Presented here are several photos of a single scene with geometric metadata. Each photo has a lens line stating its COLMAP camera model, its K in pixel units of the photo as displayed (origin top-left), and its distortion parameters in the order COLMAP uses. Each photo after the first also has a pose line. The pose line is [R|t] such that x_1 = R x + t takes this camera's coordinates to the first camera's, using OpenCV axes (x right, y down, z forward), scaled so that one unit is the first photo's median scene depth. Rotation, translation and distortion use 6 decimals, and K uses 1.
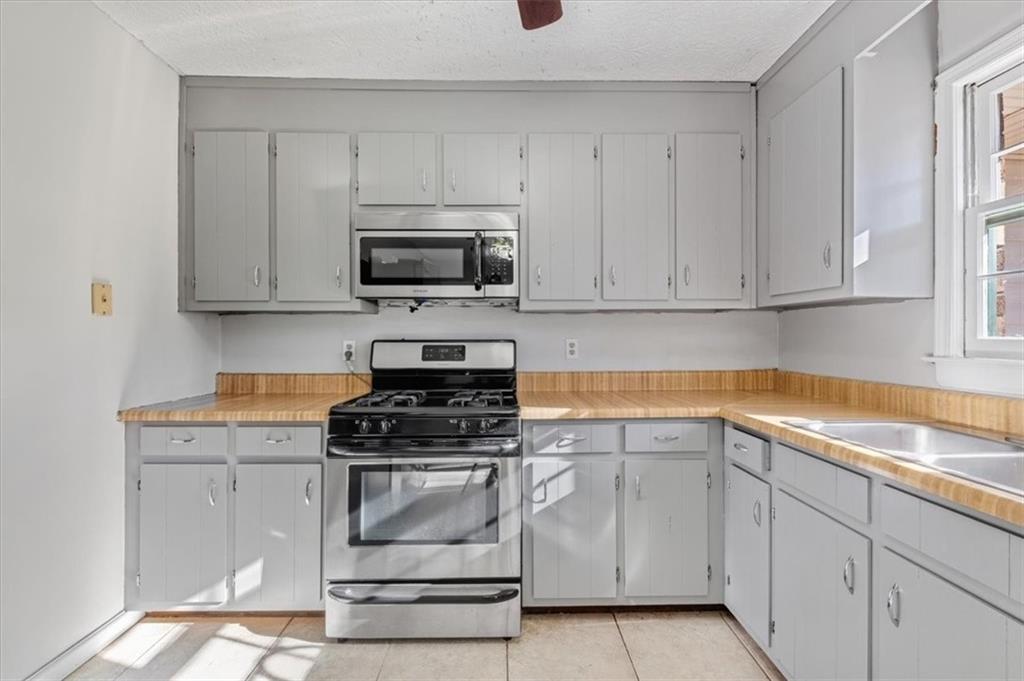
lens RADIAL K [[444.9, 0, 520.5], [0, 444.9, 335.0], [0, 0, 1]] dist [-0.002996, -0.002017]
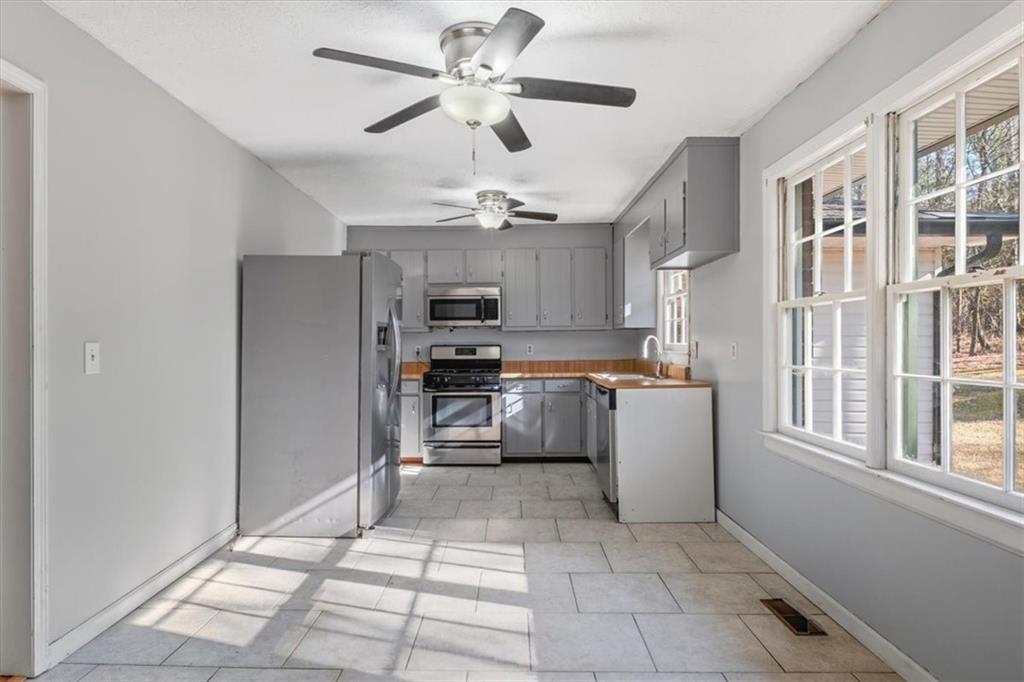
lens RADIAL K [[444.9, 0, 506.9], [0, 444.9, 340.5], [0, 0, 1]] dist [-0.002996, -0.002017]
pose [[0.999443, -0.004959, -0.033014, 0.112530], [0.004963, 0.999988, 0.000063, -0.012935], [0.033013, -0.000227, 0.999455, -1.390111]]
